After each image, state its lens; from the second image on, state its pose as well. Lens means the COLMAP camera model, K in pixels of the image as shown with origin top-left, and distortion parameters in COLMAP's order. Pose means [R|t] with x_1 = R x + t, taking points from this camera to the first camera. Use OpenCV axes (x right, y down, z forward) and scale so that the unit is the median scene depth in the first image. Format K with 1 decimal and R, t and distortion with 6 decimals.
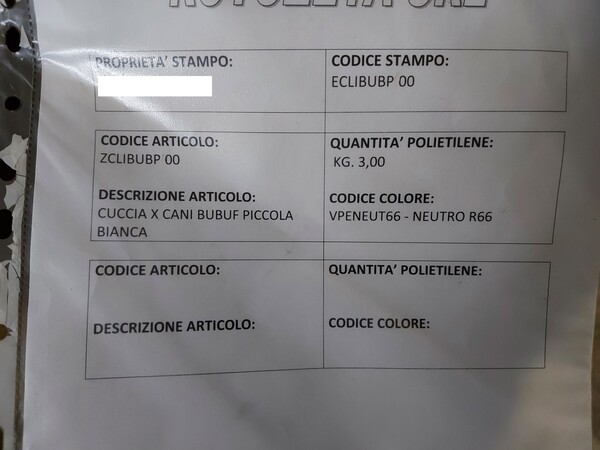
lens RADIAL K [[428.9, 0, 301.6], [0, 428.9, 225.8], [0, 0, 1]] dist [0.079519, -0.075038]
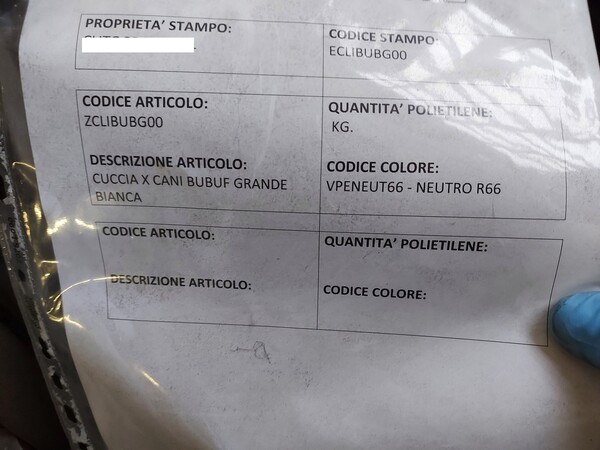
lens RADIAL K [[403.4, 0, 300.6], [0, 403.4, 212.5], [0, 0, 1]] dist [0.000796, -0.000718]
pose [[0.999917, 0.012014, 0.004714, 0.005680], [-0.012261, 0.998324, 0.056559, -0.012438], [-0.004026, -0.056612, 0.998388, 0.119793]]
